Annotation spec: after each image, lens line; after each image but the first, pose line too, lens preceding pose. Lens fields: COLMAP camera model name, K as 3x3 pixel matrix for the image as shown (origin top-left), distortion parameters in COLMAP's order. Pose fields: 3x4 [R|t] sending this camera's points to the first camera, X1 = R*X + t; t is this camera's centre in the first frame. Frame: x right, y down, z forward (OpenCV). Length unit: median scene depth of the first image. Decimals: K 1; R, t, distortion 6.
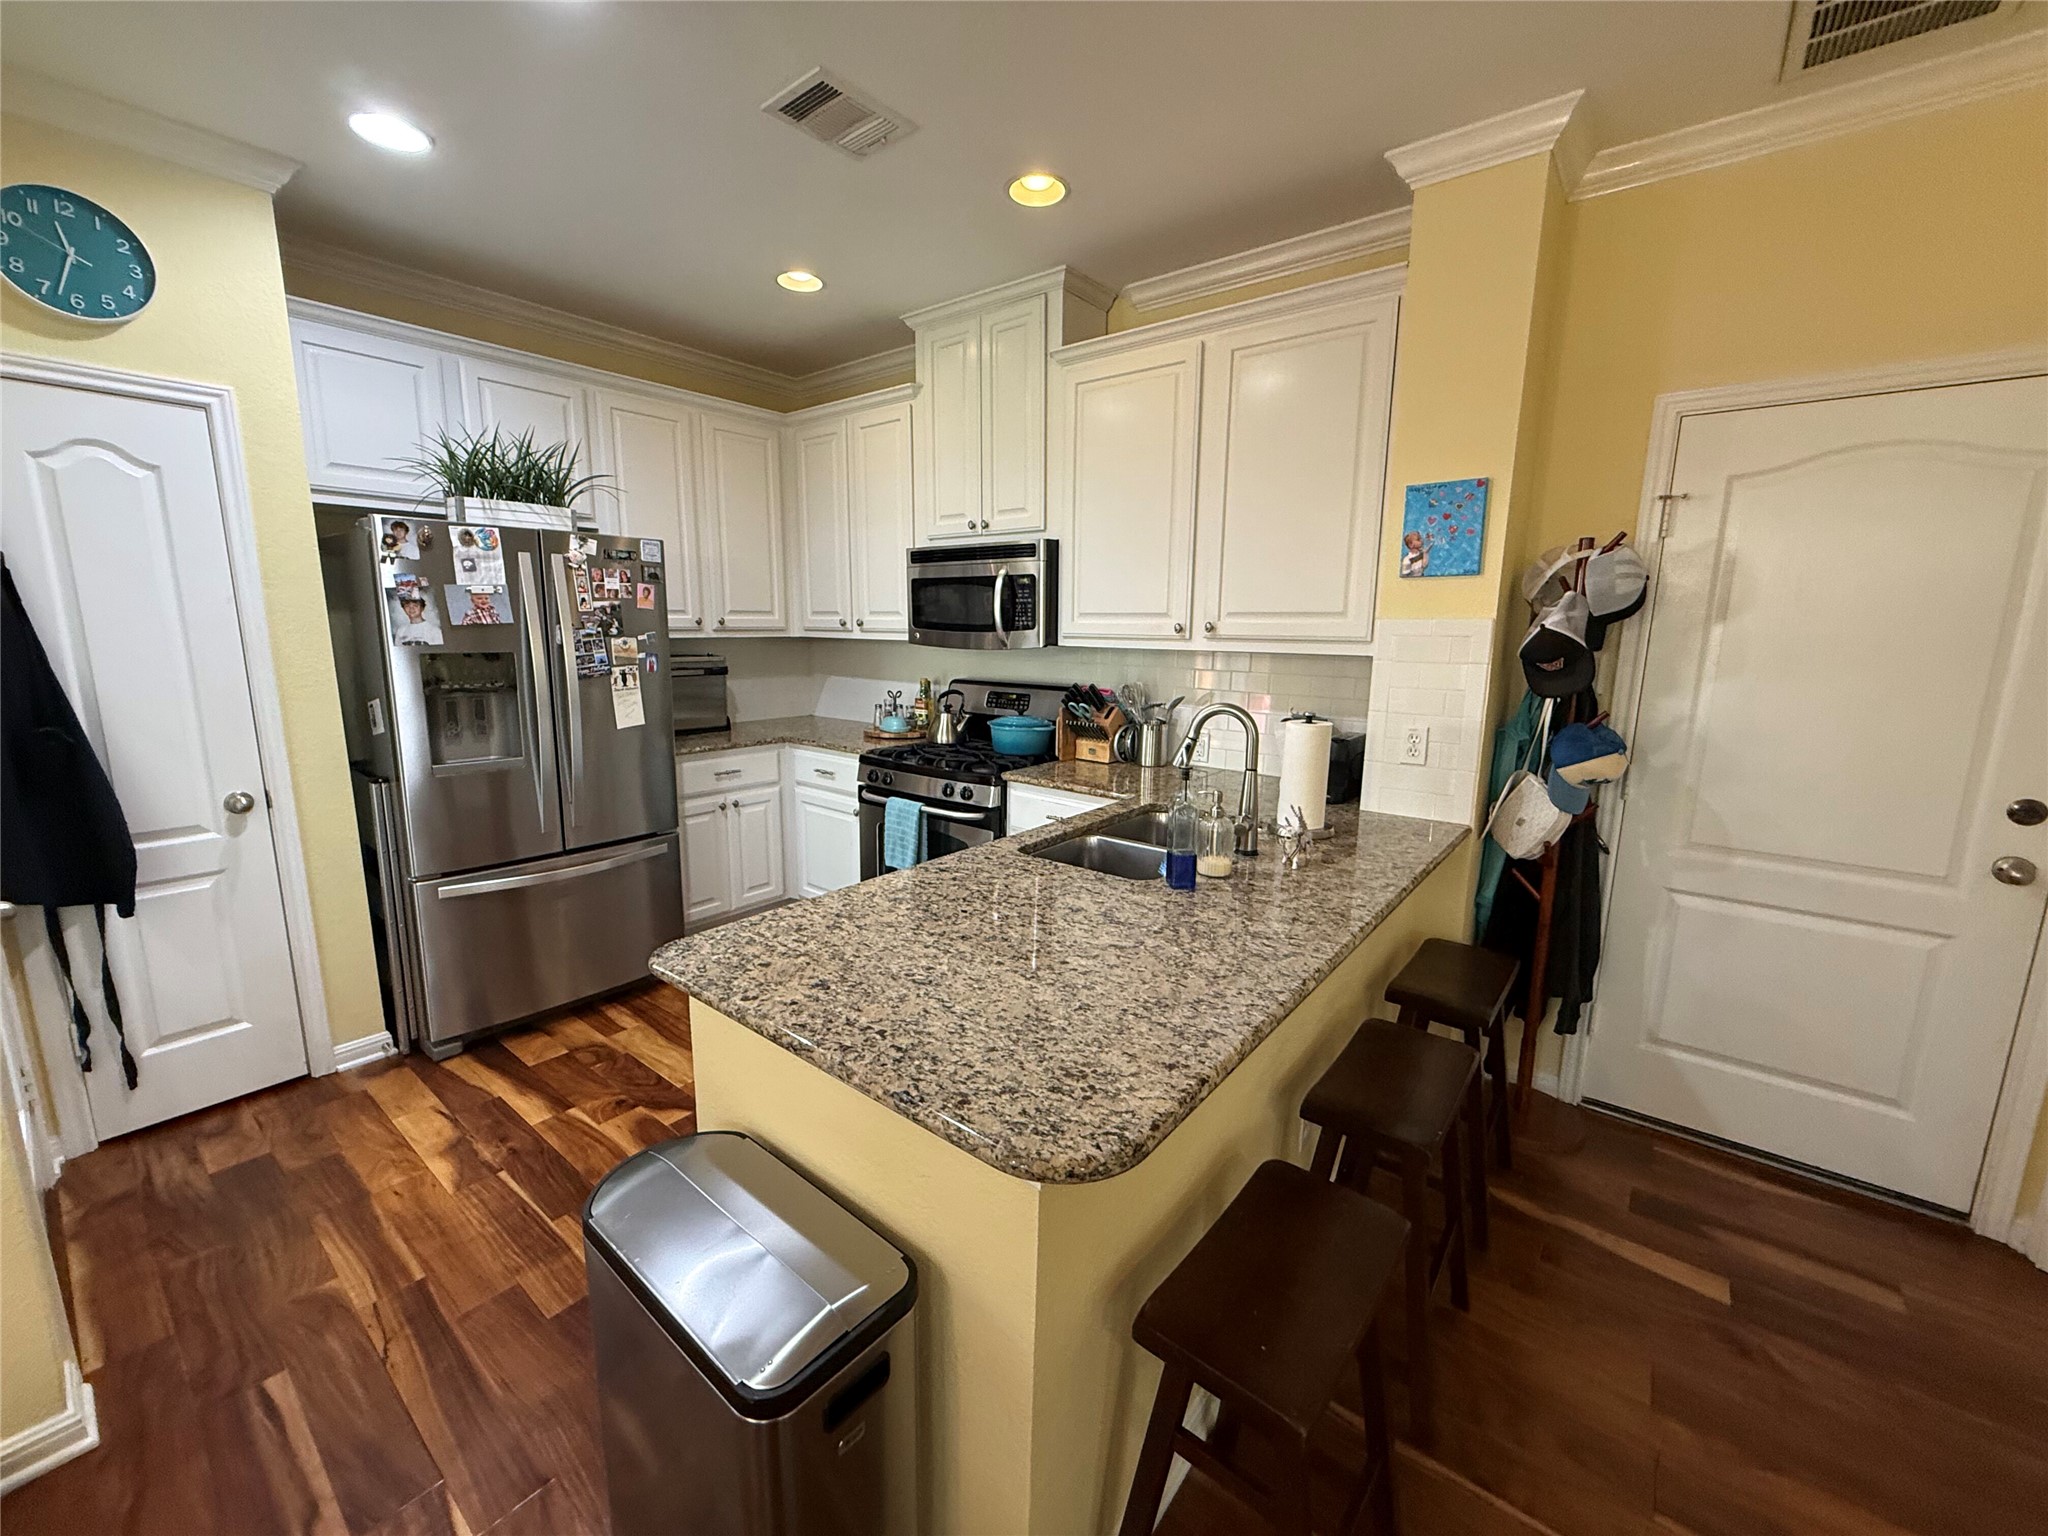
lens RADIAL K [[819.6, 0, 1018.3], [0, 819.6, 769.2], [0, 0, 1]] dist [0.001652, 0.000288]
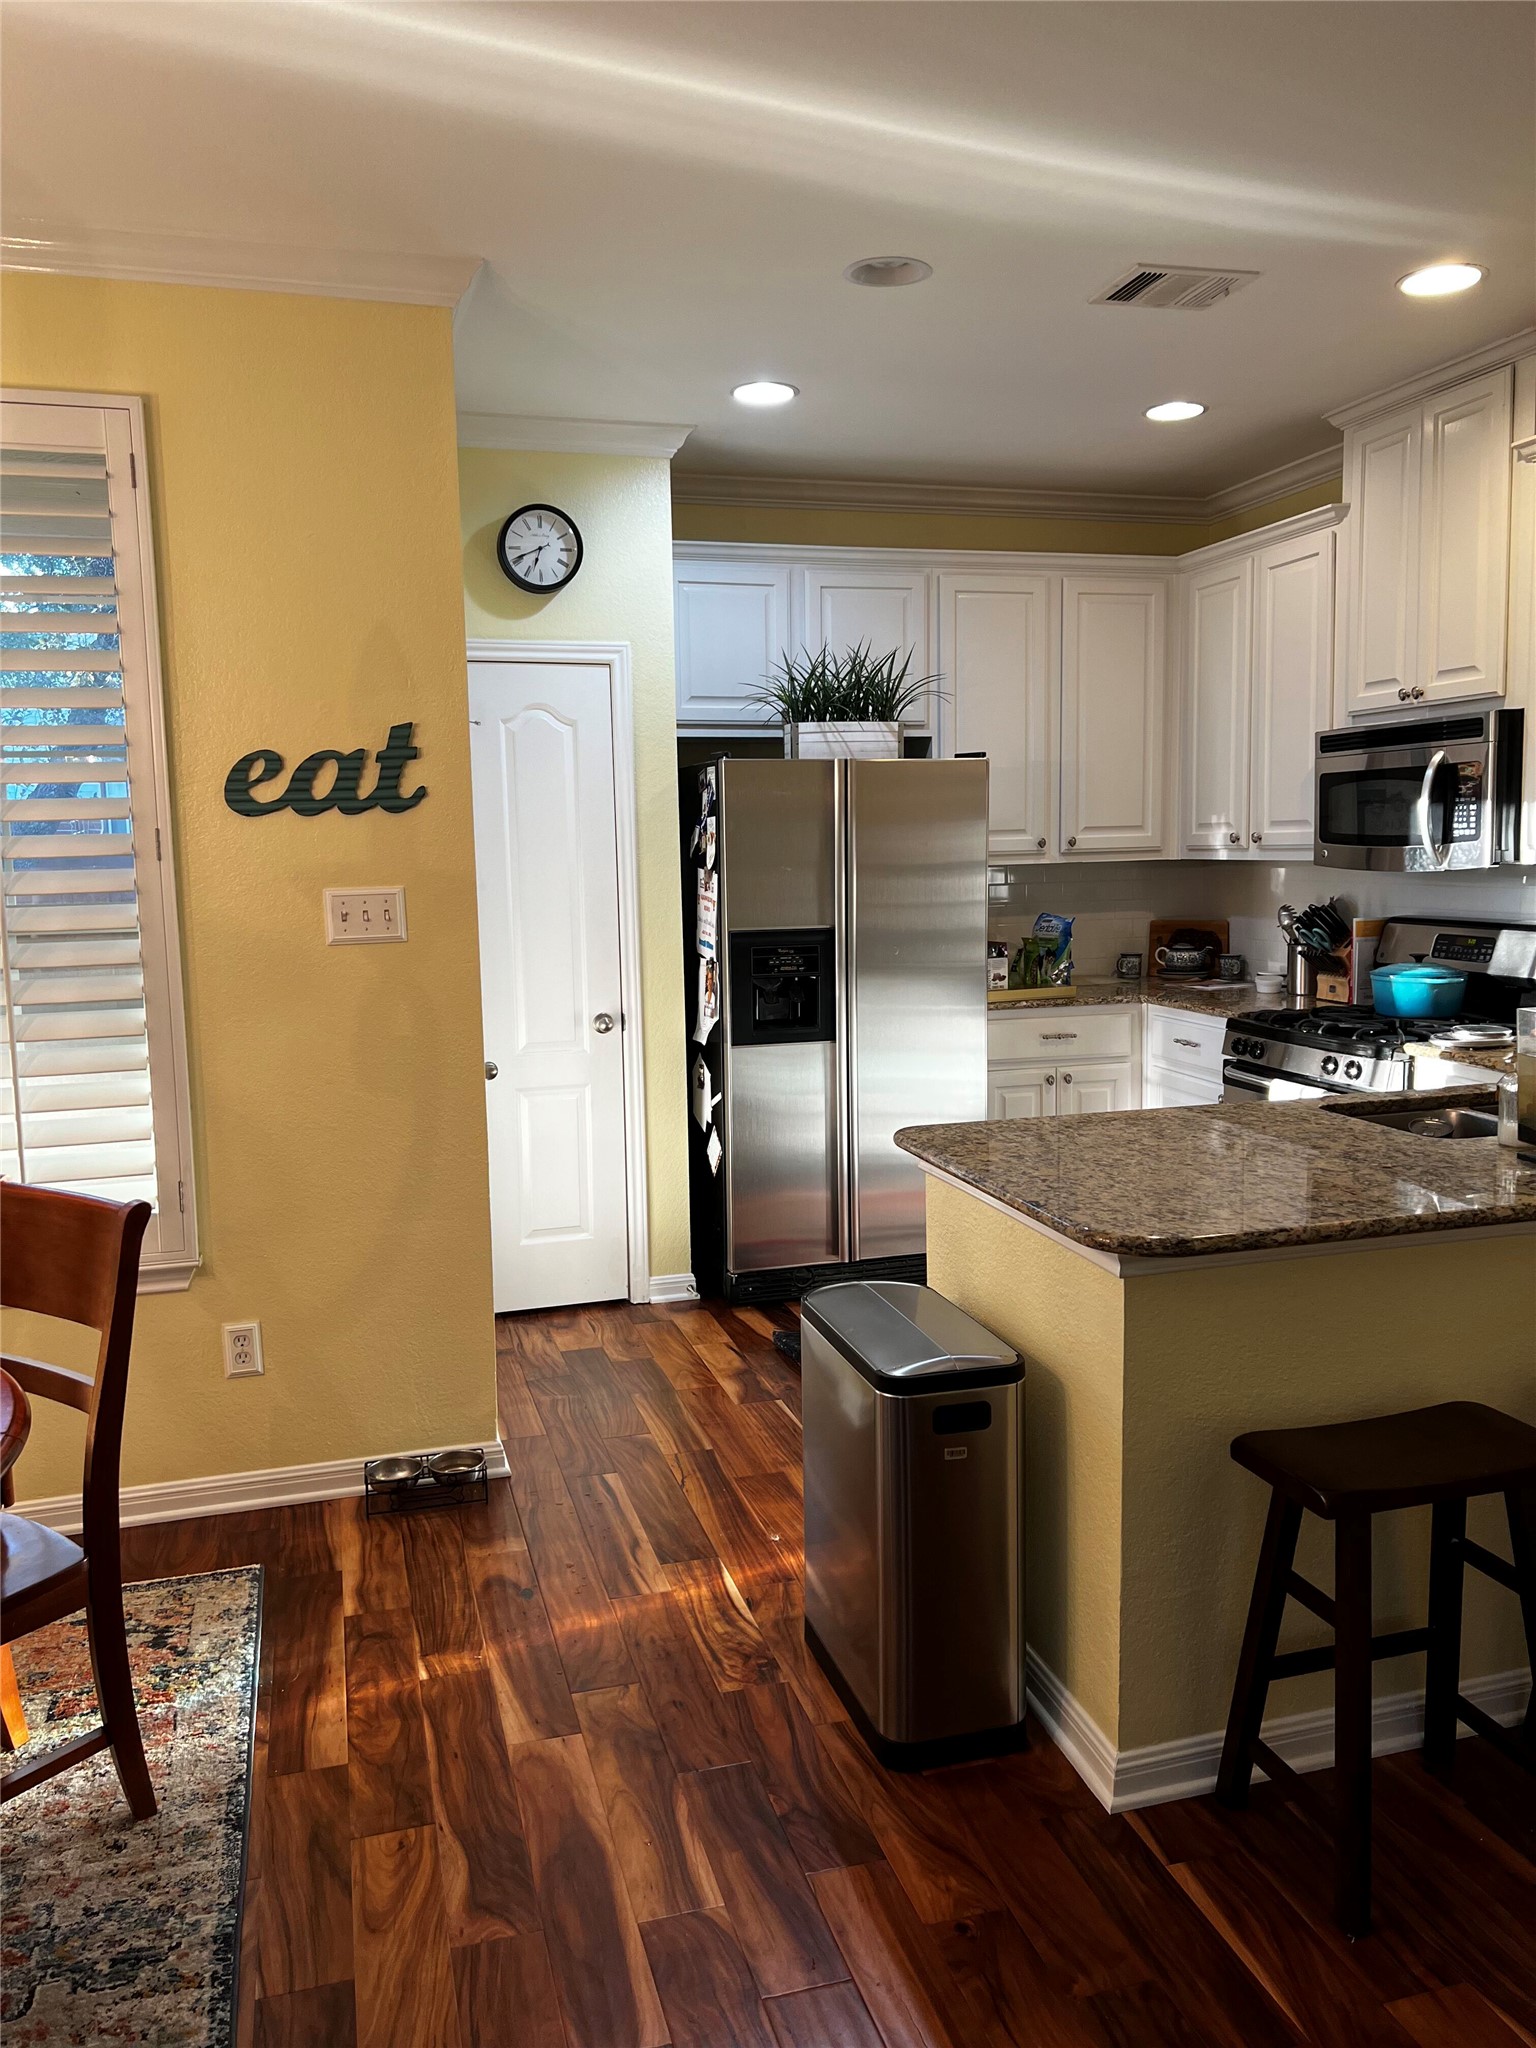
lens RADIAL K [[1559.4, 0, 768.0], [0, 1559.4, 1024.0], [0, 0, 1]] dist [0.057806, -0.002239]
pose [[0.821305, 0.041284, -0.568993, 0.341683], [-0.074773, 0.996564, -0.035624, 0.087808], [0.565567, 0.071804, 0.821570, -0.486174]]
